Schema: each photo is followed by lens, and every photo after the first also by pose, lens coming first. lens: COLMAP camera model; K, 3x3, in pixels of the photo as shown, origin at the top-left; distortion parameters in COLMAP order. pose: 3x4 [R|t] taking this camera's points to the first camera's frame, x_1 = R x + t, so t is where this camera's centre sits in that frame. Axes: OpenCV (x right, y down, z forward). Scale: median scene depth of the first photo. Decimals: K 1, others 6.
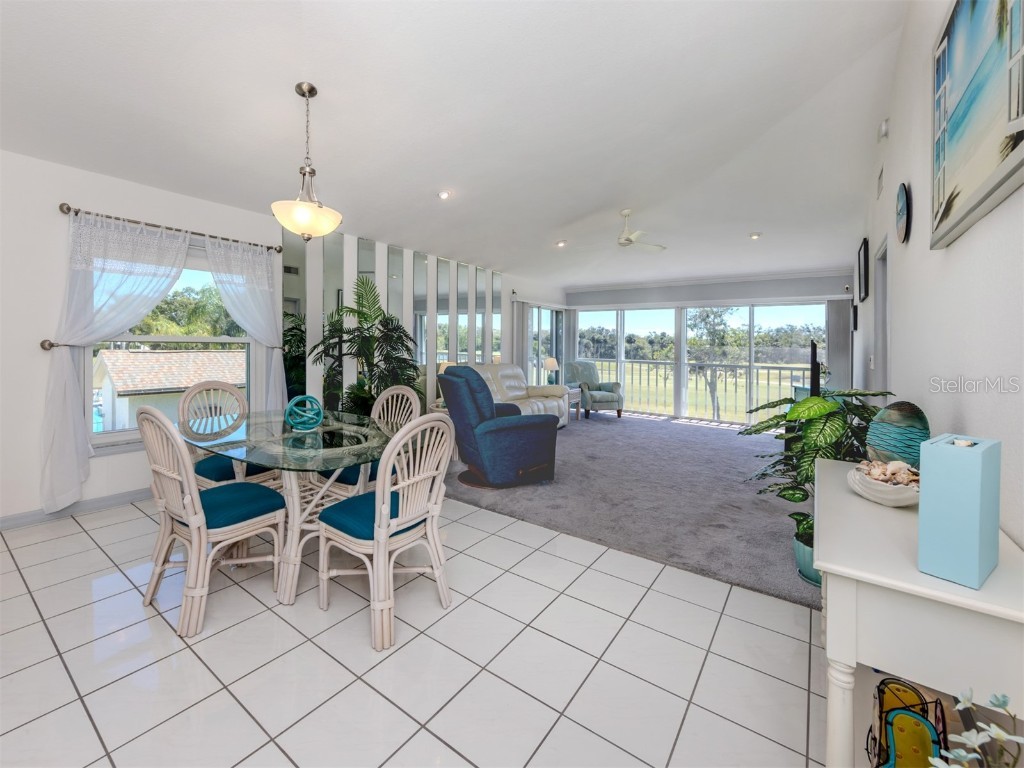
lens RADIAL K [[466.5, 0, 471.3], [0, 466.5, 346.7], [0, 0, 1]] dist [-0.003846, 0.000115]
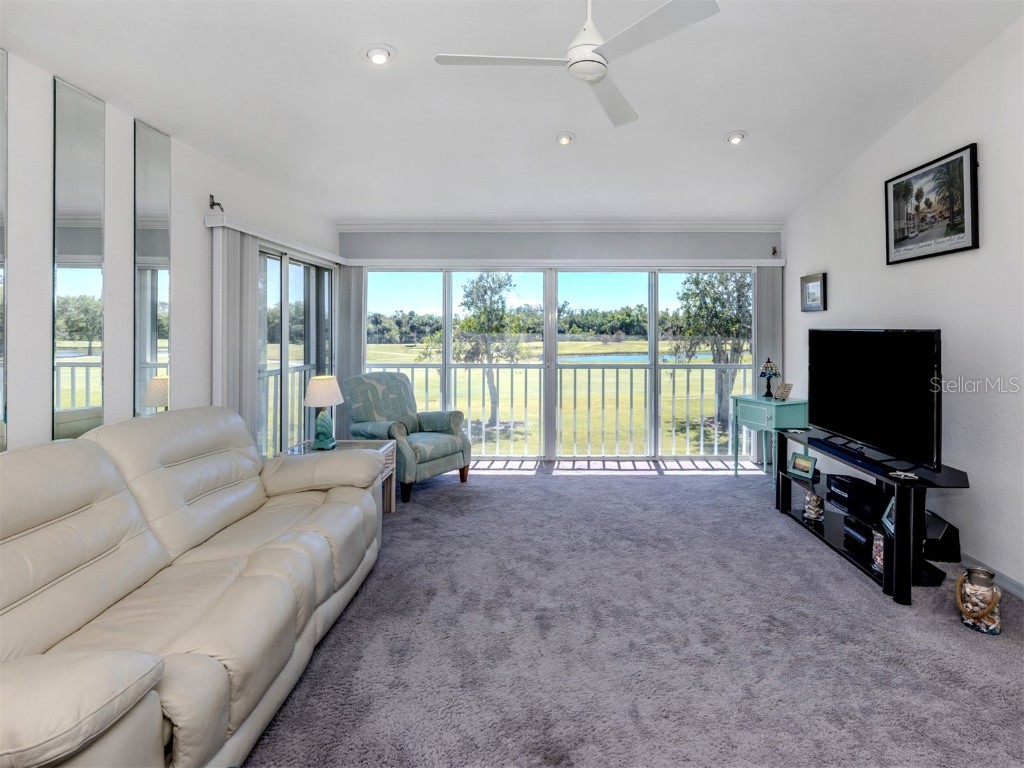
lens RADIAL K [[473.8, 0, 517.6], [0, 473.8, 322.4], [0, 0, 1]] dist [-0.010219, -0.000254]
pose [[0.784646, -0.010500, 0.619855, 0.047694], [0.014637, 0.999892, -0.001590, -0.018492], [-0.619772, 0.010320, 0.784714, 0.563247]]
